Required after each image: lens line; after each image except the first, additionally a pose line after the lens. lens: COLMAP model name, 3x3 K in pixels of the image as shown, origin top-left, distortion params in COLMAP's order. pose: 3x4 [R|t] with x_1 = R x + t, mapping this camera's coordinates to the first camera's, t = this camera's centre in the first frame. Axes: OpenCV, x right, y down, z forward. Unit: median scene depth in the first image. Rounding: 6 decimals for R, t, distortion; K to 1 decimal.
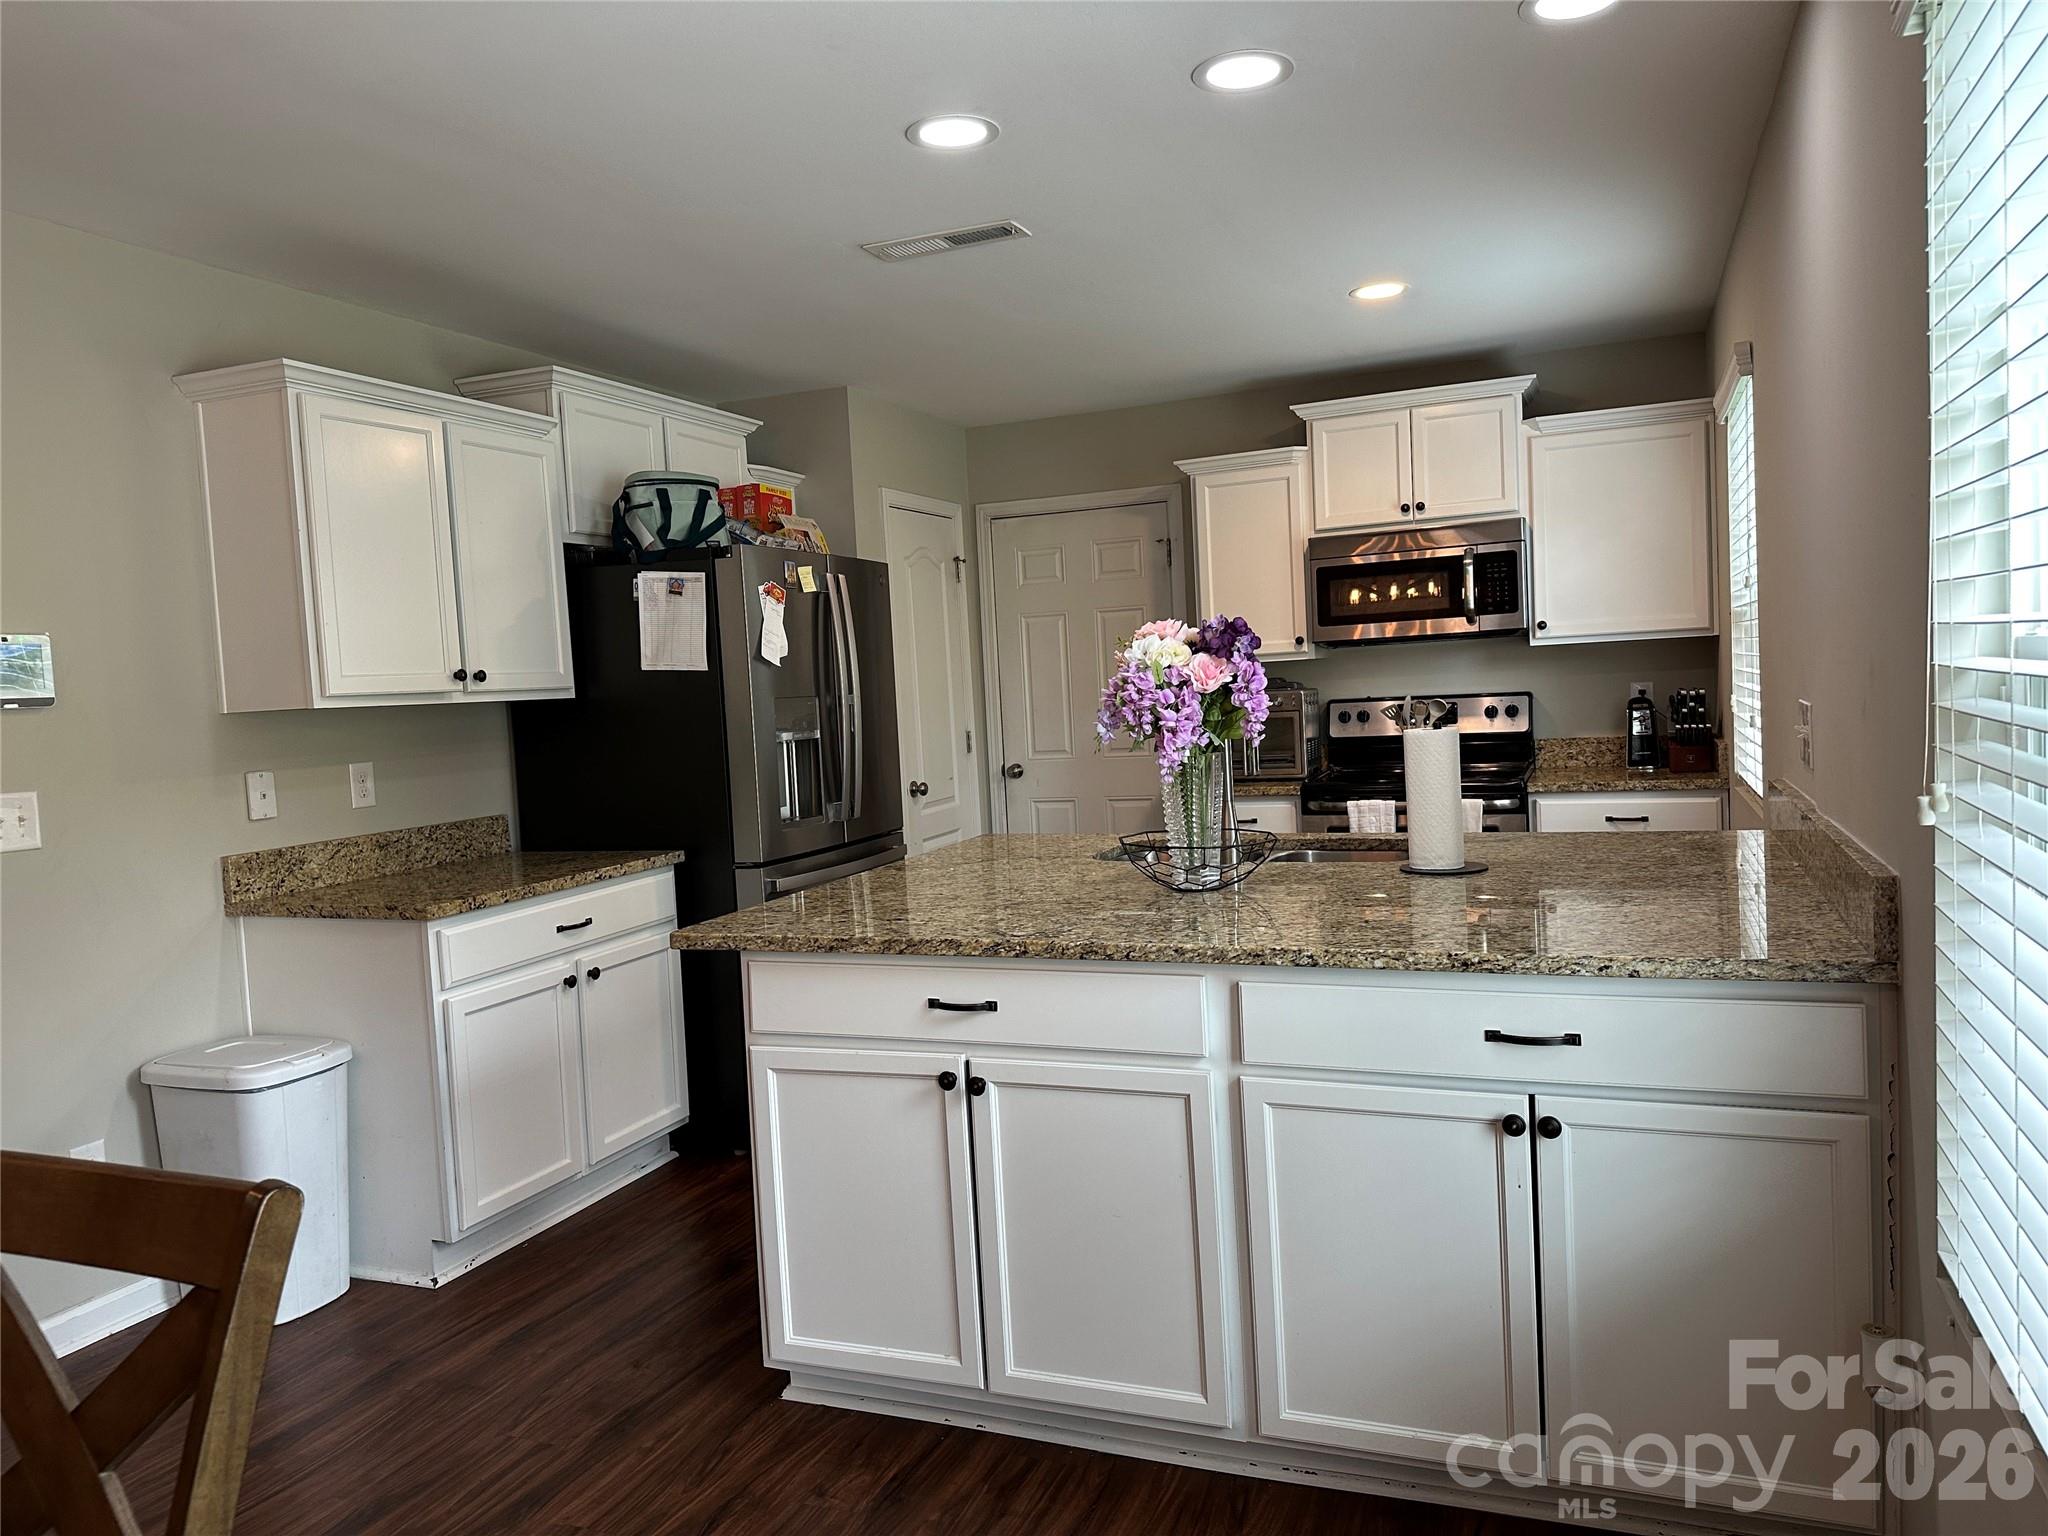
lens RADIAL K [[1439.9, 0, 1024.0], [0, 1439.9, 768.0], [0, 0, 1]] dist [0.094506, -0.116820]
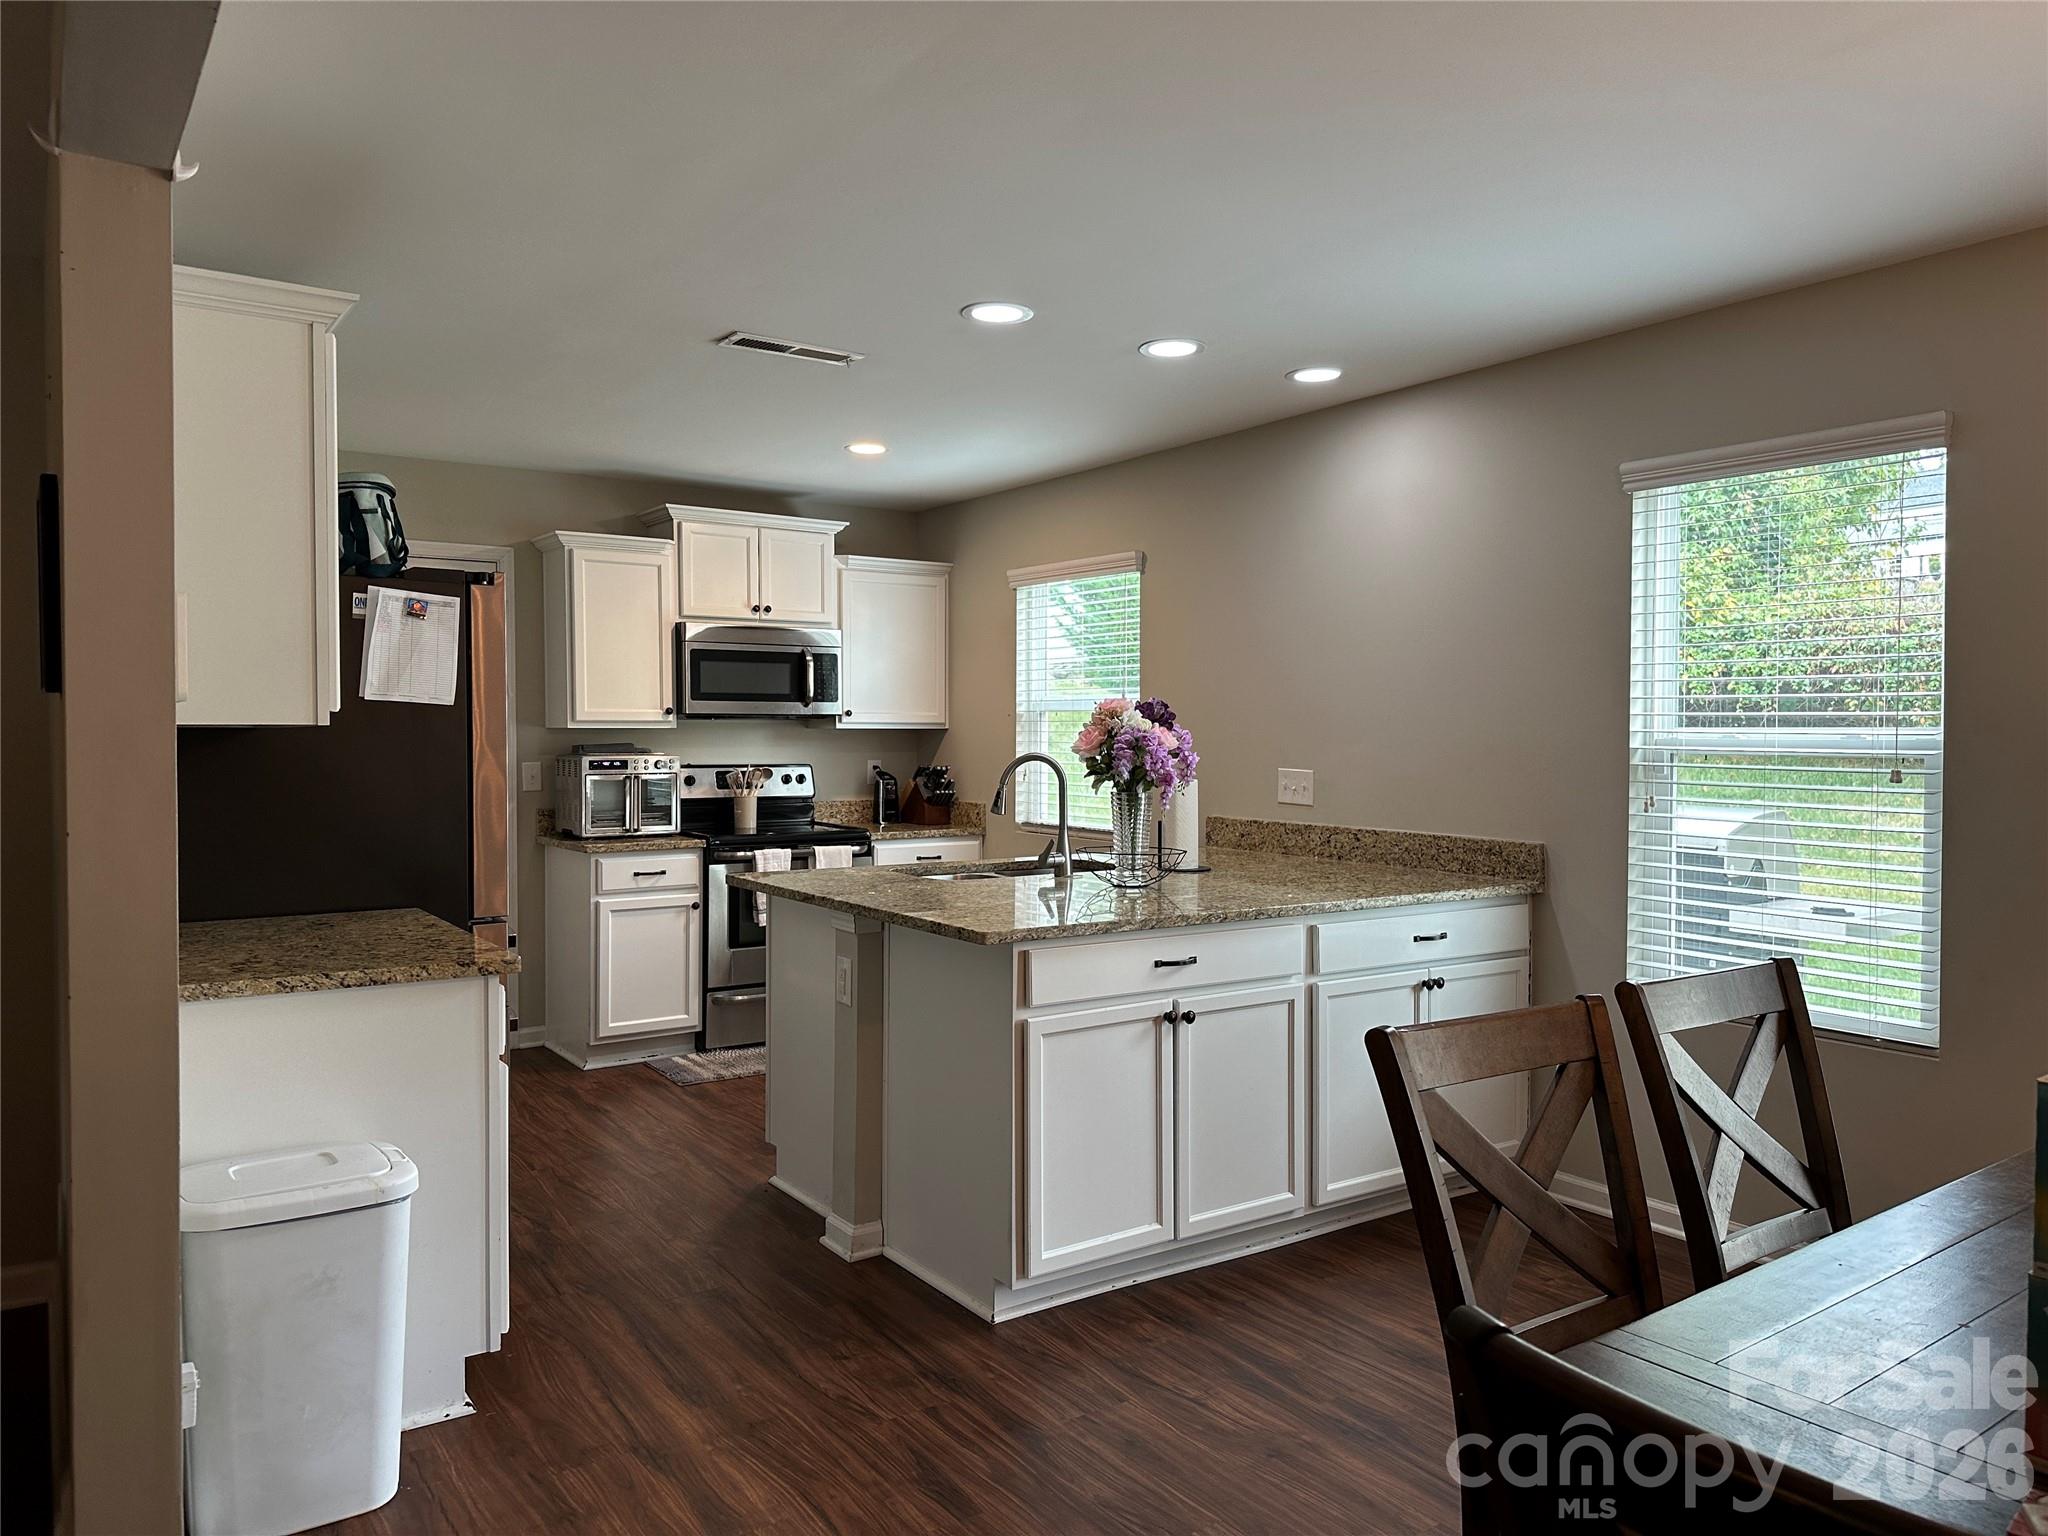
lens RADIAL K [[1439.9, 0, 1024.0], [0, 1439.9, 768.0], [0, 0, 1]] dist [0.094506, -0.116820]
pose [[0.547134, 0.031561, 0.836450, -0.778484], [0.022644, 0.998365, -0.052483, 0.027300], [-0.836739, 0.047656, 0.545524, 0.206964]]
